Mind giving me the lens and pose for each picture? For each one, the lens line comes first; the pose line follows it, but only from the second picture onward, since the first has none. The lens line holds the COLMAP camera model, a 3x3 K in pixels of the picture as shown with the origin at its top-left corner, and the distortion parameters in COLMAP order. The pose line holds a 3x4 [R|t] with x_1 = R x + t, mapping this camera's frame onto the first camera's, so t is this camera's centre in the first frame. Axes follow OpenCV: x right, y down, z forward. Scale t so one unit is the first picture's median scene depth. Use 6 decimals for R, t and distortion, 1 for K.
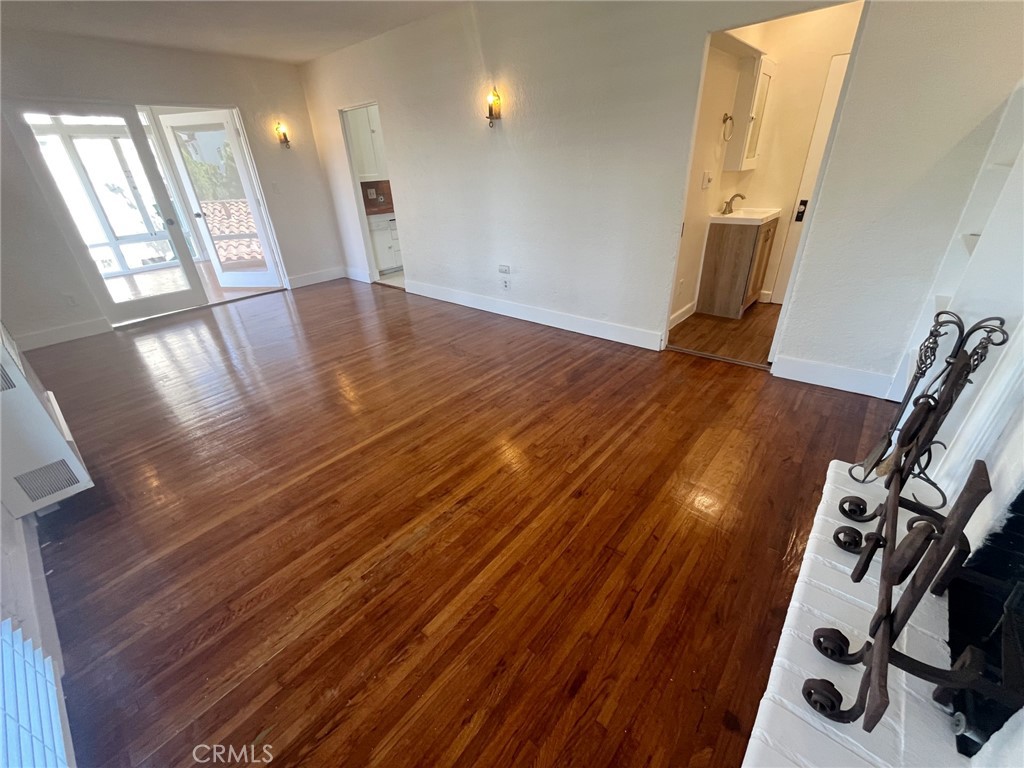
lens RADIAL K [[419.5, 0, 511.8], [0, 419.5, 385.5], [0, 0, 1]] dist [-0.003119, 0.000346]
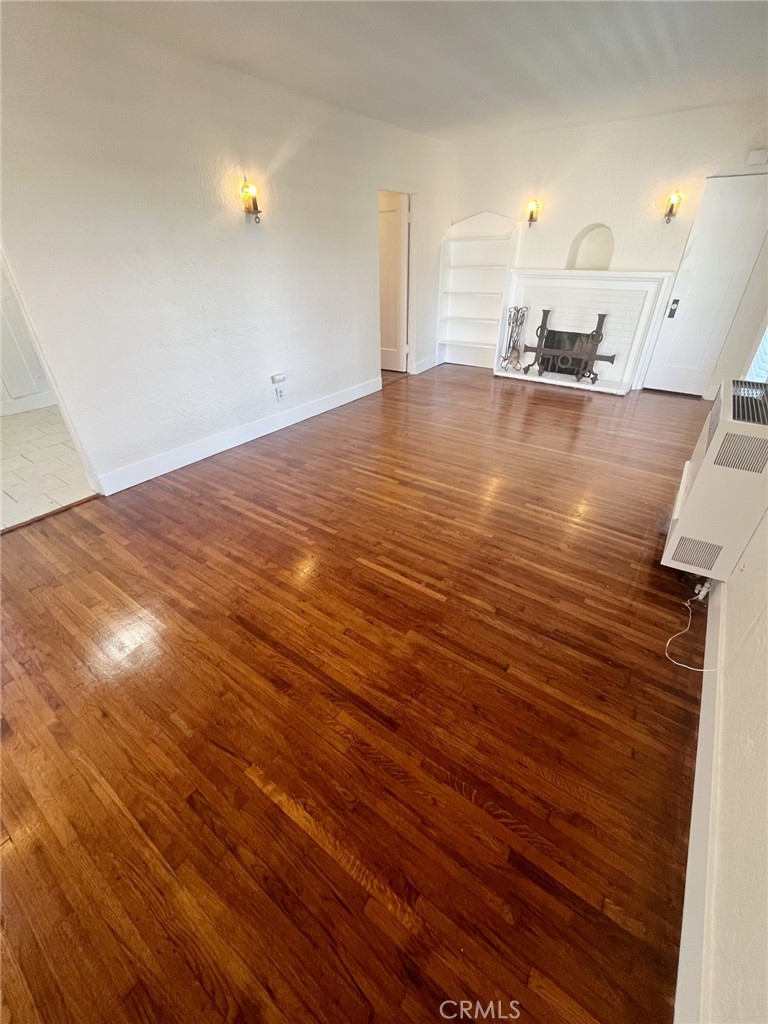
lens RADIAL K [[419.5, 0, 384.8], [0, 419.5, 511.0], [0, 0, 1]] dist [-0.003119, 0.000346]
pose [[-0.072102, -0.490236, 0.868602, -1.113163], [0.482614, 0.744982, 0.460527, -0.412700], [-0.872860, 0.452405, 0.182880, 0.830663]]
